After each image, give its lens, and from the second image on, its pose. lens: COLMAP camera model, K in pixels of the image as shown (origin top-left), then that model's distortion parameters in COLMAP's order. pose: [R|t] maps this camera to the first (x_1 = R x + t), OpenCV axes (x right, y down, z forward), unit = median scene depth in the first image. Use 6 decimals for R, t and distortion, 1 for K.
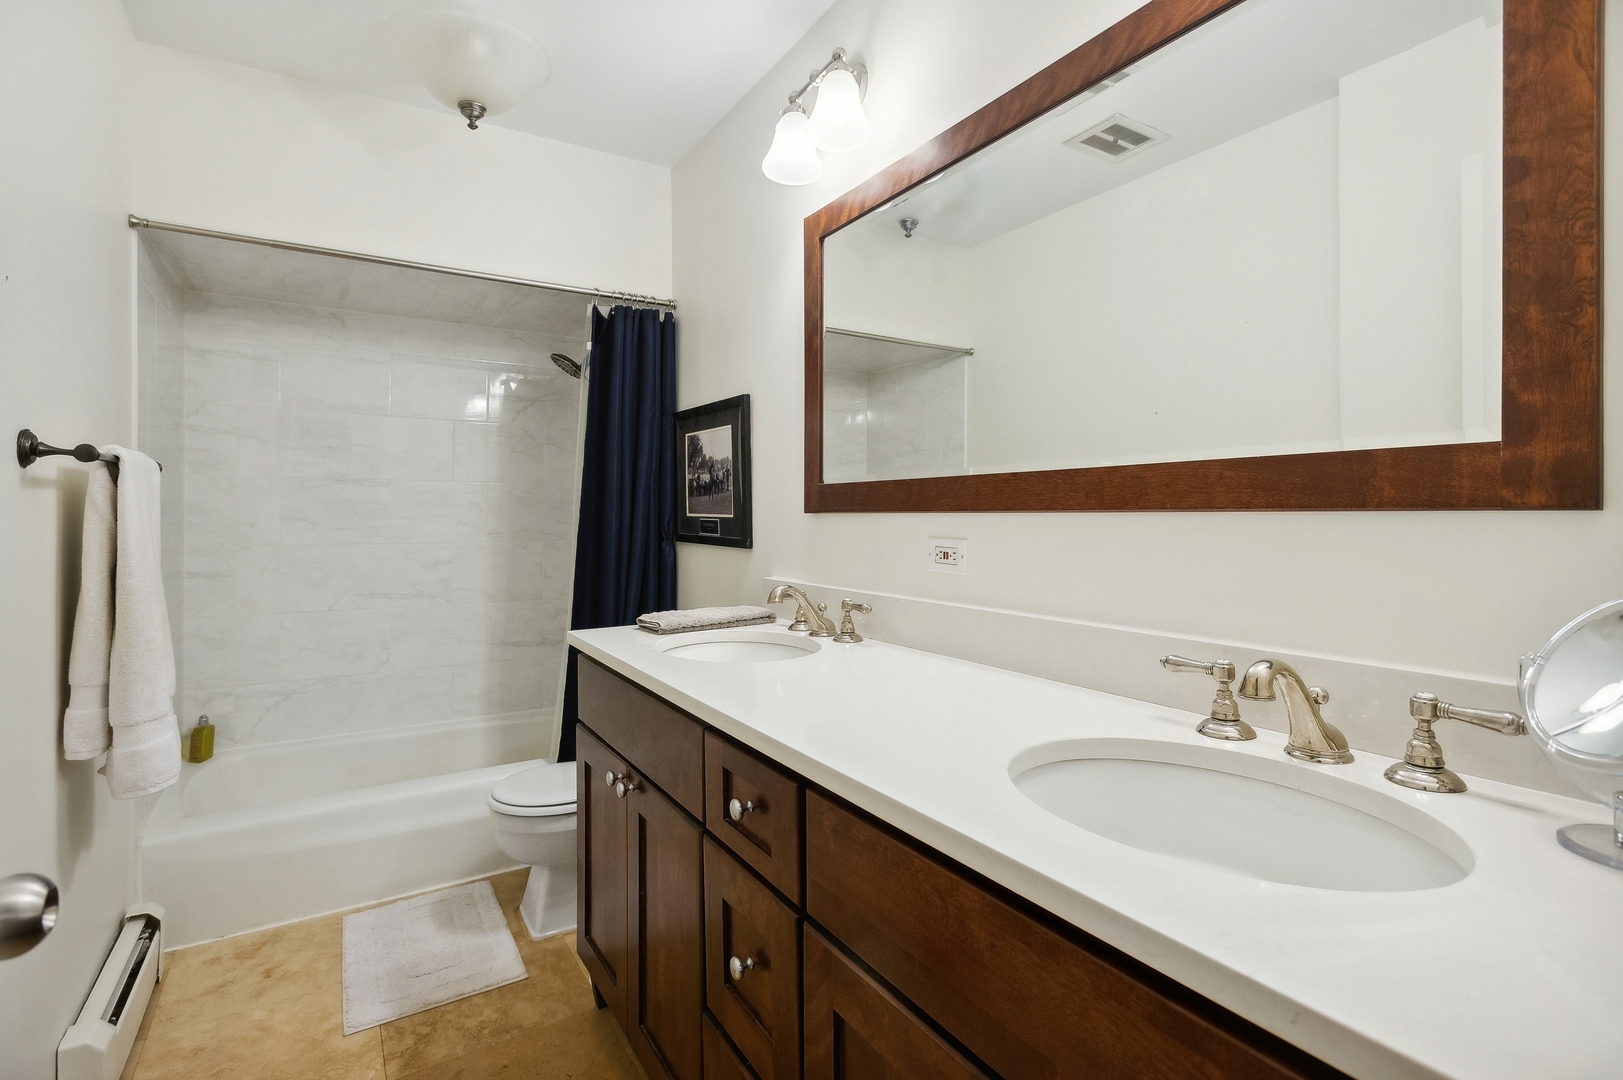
lens RADIAL K [[769.9, 0, 809.9], [0, 769.9, 532.6], [0, 0, 1]] dist [0.005928, -0.001181]
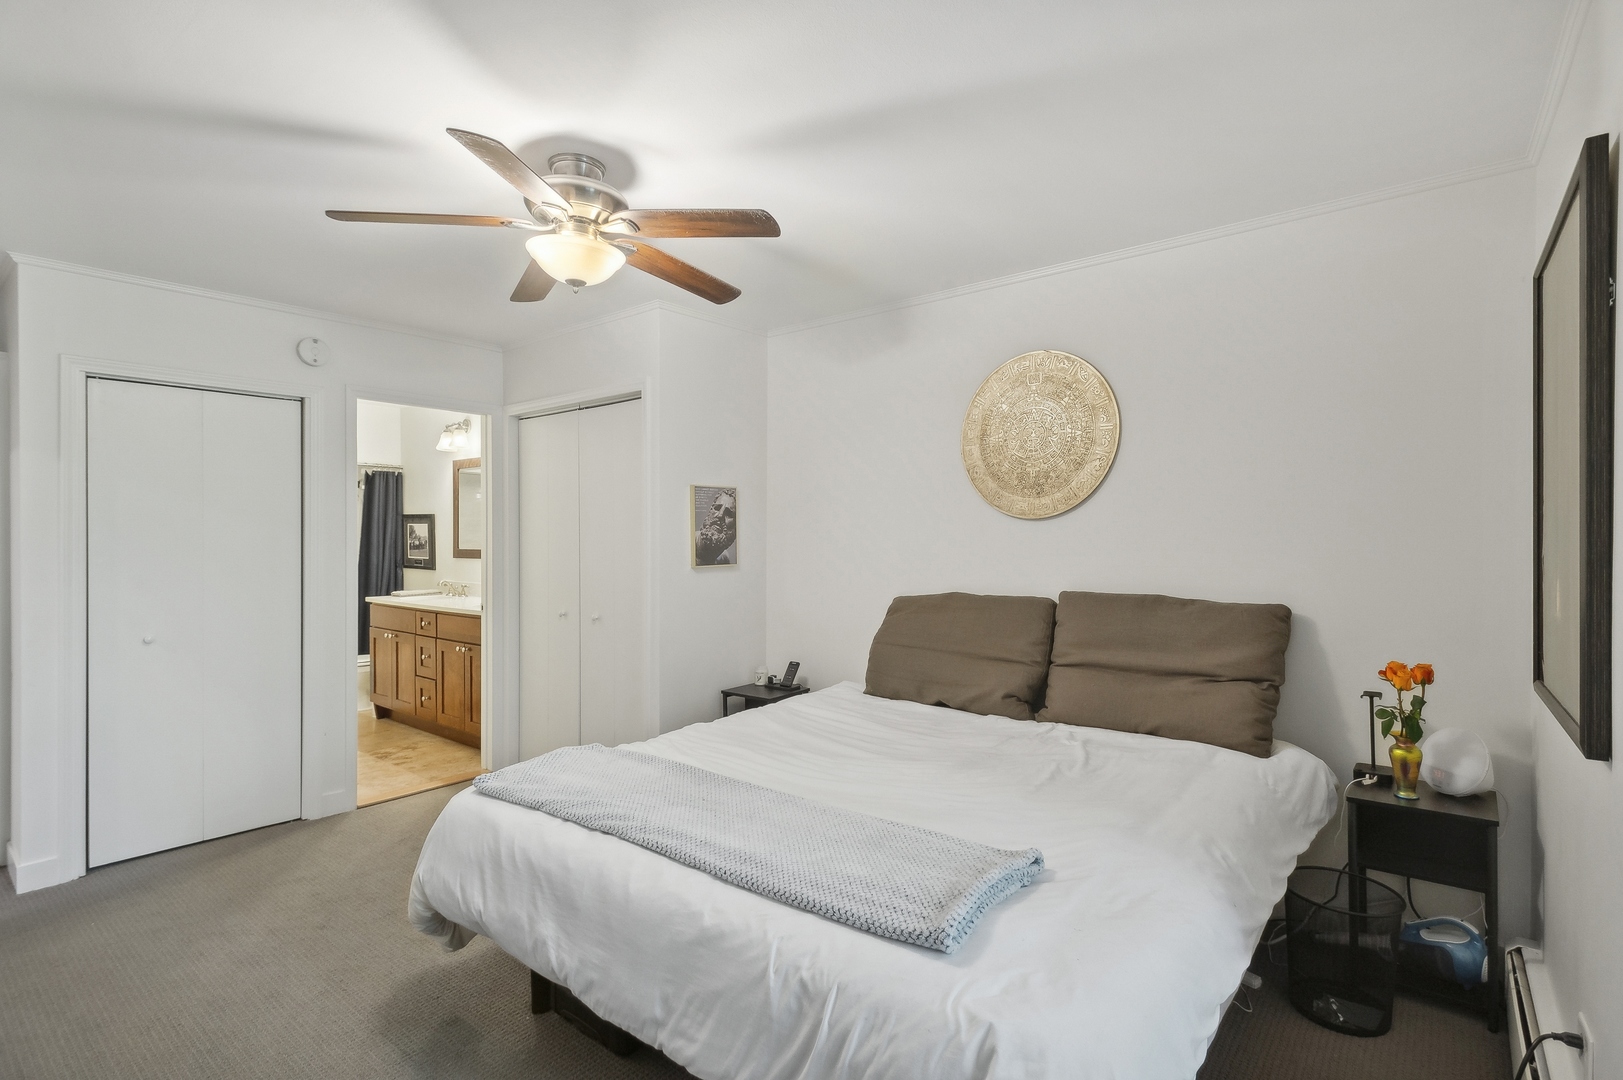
lens RADIAL K [[769.9, 0, 817.1], [0, 769.9, 537.5], [0, 0, 1]] dist [0.005928, -0.001181]
pose [[0.943065, 0.001287, 0.332606, 0.263922], [0.001322, 0.999970, -0.007617, -0.066516], [-0.332606, 0.007623, 0.943035, -1.834369]]
